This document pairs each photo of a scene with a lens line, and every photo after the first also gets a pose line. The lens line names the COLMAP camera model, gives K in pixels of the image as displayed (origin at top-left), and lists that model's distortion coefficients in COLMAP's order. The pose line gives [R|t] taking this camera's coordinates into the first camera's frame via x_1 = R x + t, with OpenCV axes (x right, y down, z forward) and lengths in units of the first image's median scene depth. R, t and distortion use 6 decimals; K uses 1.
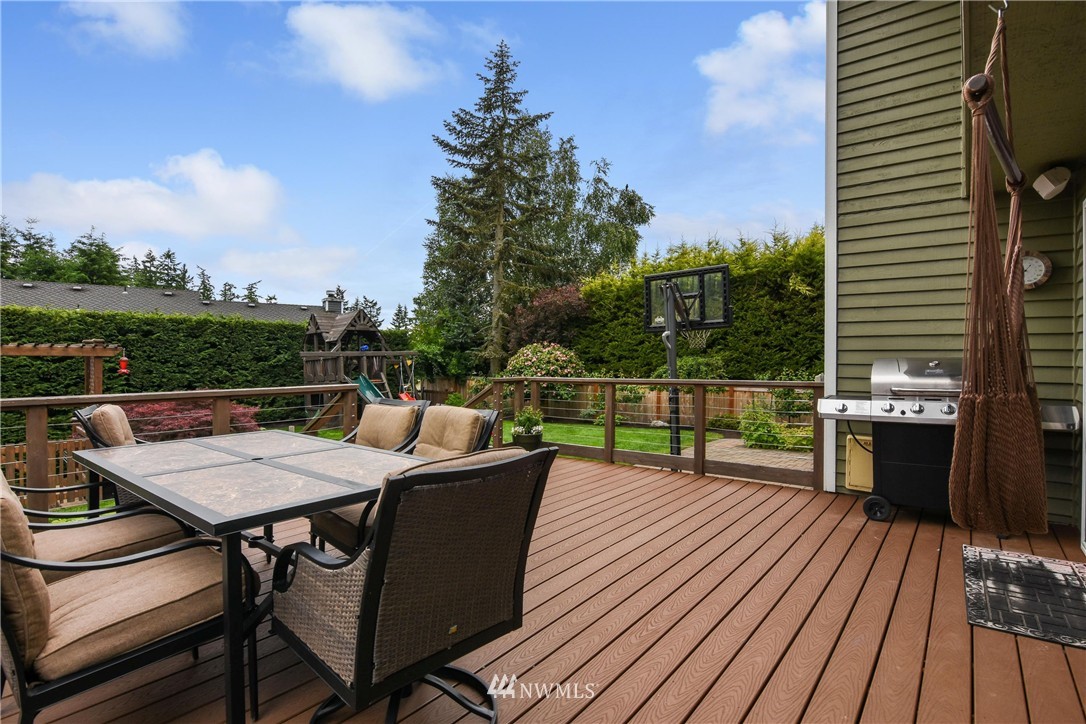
lens RADIAL K [[524.3, 0, 543.0], [0, 524.3, 362.0], [0, 0, 1]] dist [0.000342, -0.000542]
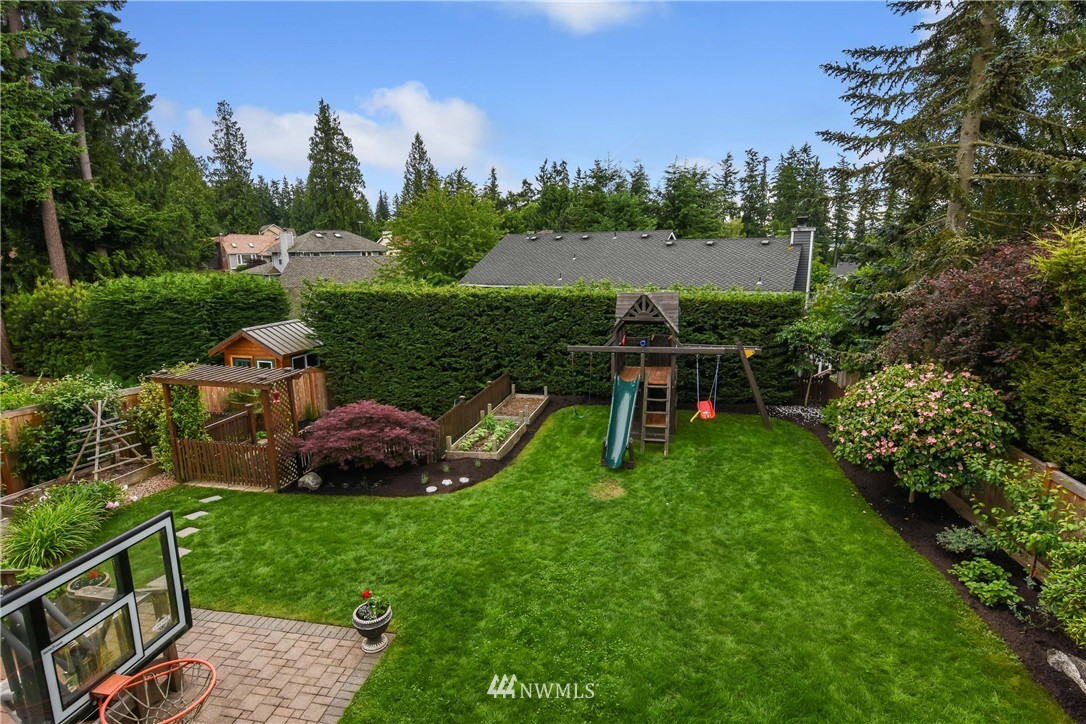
lens RADIAL K [[543.3, 0, 552.8], [0, 543.3, 365.0], [0, 0, 1]] dist [-0.009451, -0.001702]
pose [[0.466160, 0.181715, -0.865838, 0.121733], [0.007019, 0.977888, 0.209010, -0.063137], [0.884673, -0.103509, 0.454577, 0.181691]]
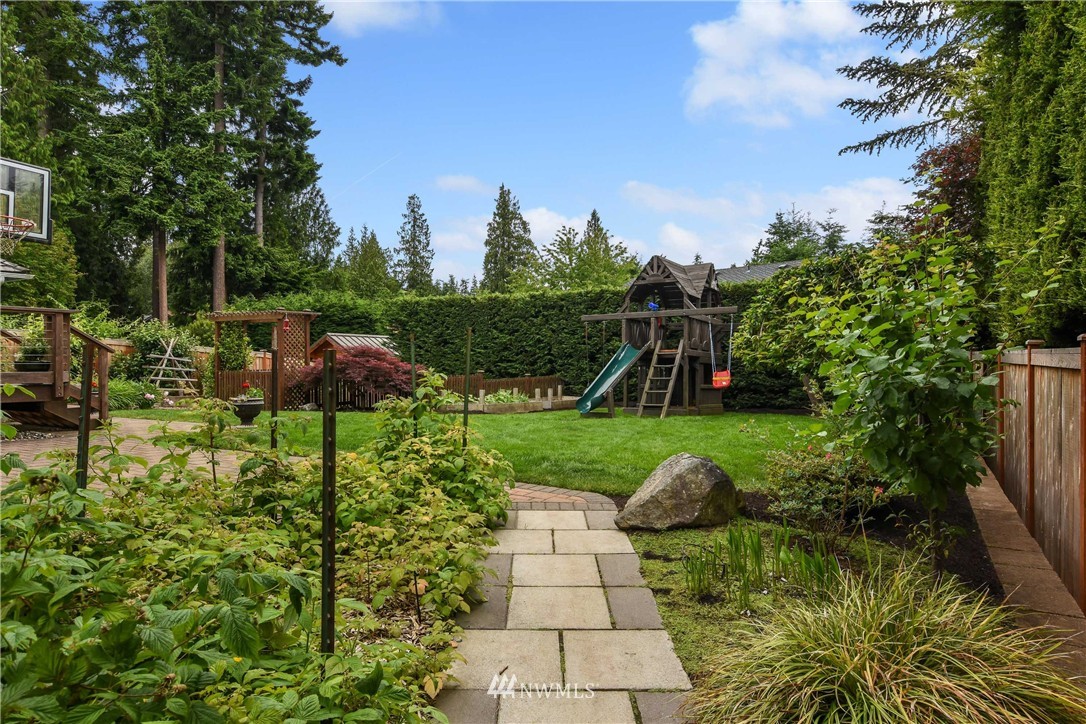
lens RADIAL K [[675.3, 0, 553.6], [0, 675.3, 362.0], [0, 0, 1]] dist [0.016119, -0.000568]
pose [[0.149421, 0.002210, -0.988771, 0.220656], [-0.001802, 0.999996, 0.001963, 0.018932], [0.988772, 0.001488, 0.149424, 0.264471]]
